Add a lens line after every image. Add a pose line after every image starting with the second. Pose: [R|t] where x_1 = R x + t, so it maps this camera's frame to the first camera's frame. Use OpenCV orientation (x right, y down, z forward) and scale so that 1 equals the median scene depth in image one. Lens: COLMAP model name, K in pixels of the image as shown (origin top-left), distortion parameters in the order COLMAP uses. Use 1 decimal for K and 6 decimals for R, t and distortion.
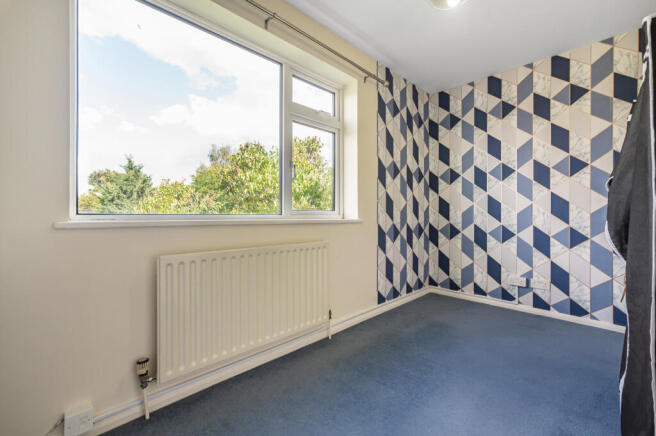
lens RADIAL K [[279.6, 0, 328.0], [0, 279.6, 218.0], [0, 0, 1]] dist [-0.000227, 0.000092]
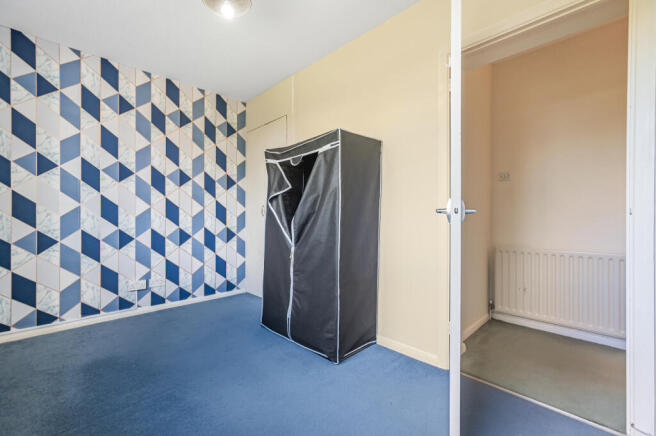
lens RADIAL K [[276.8, 0, 328.3], [0, 276.8, 220.7], [0, 0, 1]] dist [0.021026, 0.000100]
pose [[0.005701, -0.014133, 0.999884, -0.300792], [0.013240, 0.999814, 0.014056, -0.008035], [-0.999896, 0.013158, 0.005887, 0.309041]]
